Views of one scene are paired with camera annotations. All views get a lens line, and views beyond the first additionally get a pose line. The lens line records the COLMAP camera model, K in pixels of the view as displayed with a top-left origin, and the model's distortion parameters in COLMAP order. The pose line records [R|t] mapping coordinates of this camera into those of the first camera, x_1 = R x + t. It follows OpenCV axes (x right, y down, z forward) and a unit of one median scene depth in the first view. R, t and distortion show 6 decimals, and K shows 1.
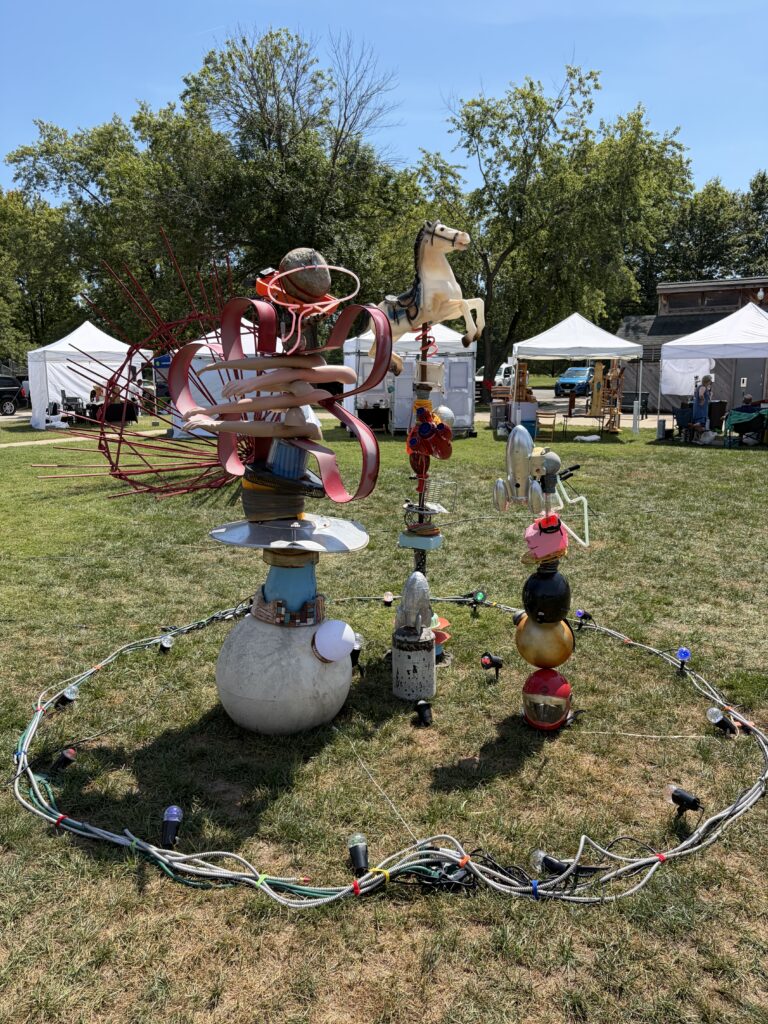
lens RADIAL K [[775.4, 0, 384.0], [0, 775.4, 512.0], [0, 0, 1]] dist [0.047694, -0.067734]
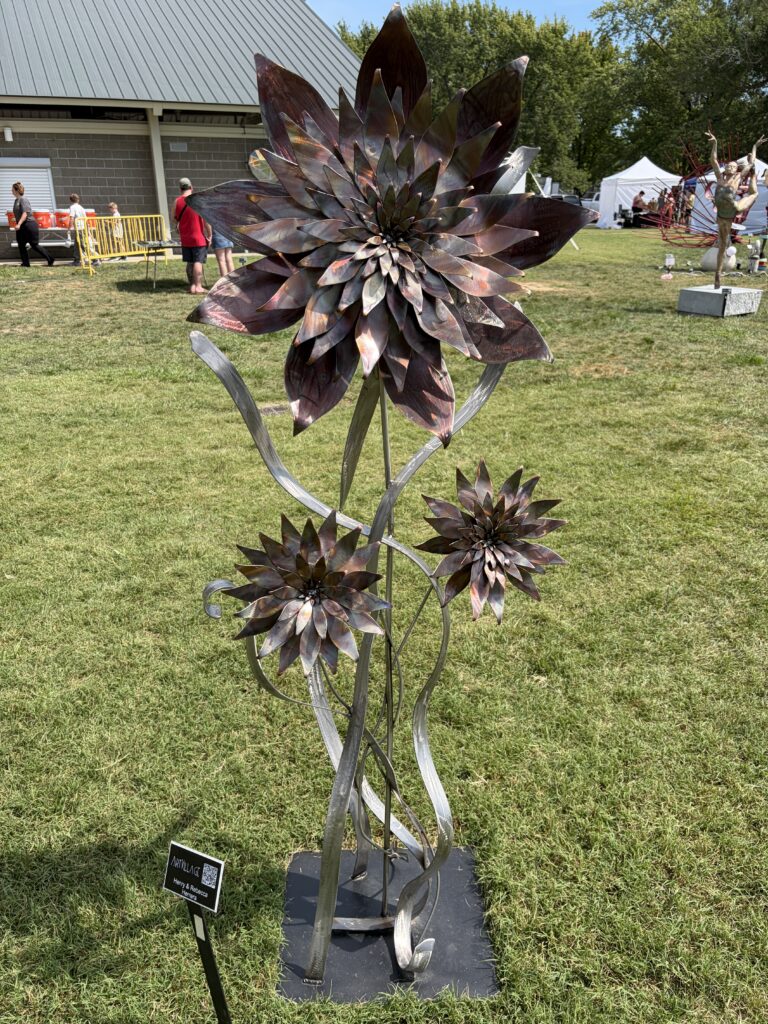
lens RADIAL K [[759.8, 0, 384.0], [0, 759.8, 512.0], [0, 0, 1]] dist [0.027642, -0.002587]
pose [[0.822795, 0.226446, -0.521278, 0.087091], [-0.111394, 0.963661, 0.242793, 0.071513], [0.557315, -0.141701, 0.818121, -0.370228]]
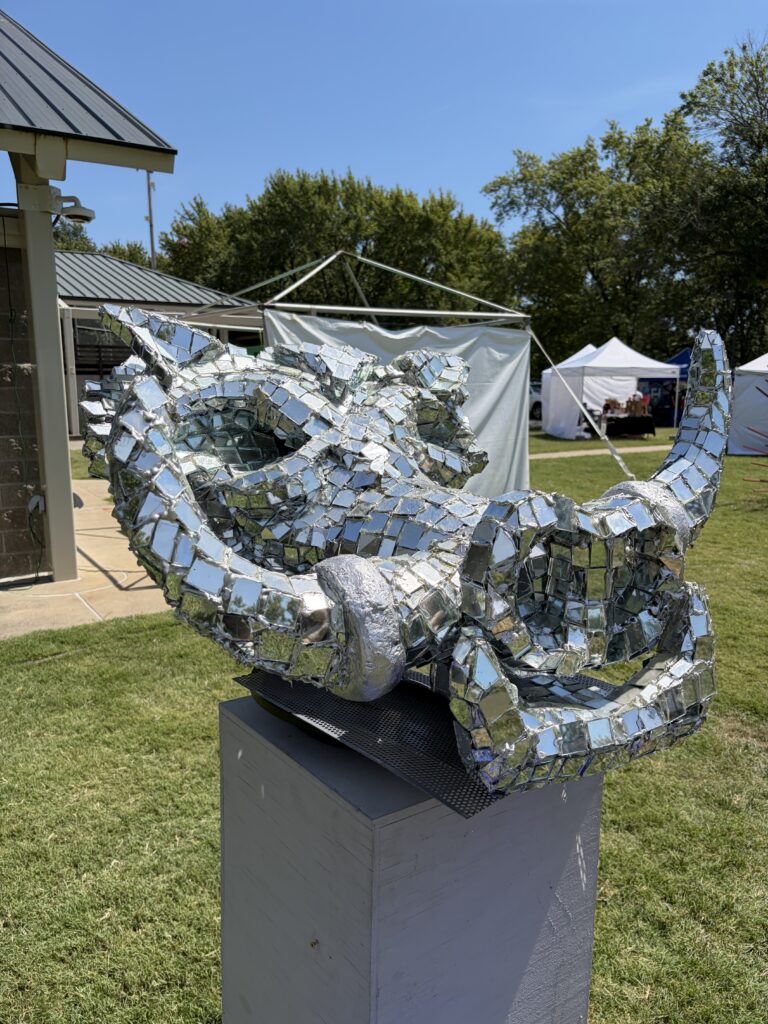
lens RADIAL K [[775.4, 0, 384.0], [0, 775.4, 512.0], [0, 0, 1]] dist [0.047694, -0.067734]
pose [[0.898263, 0.087475, -0.430664, -0.102990], [-0.092499, 0.995669, 0.009307, 0.005452], [0.429613, 0.031475, 0.902464, -0.046134]]
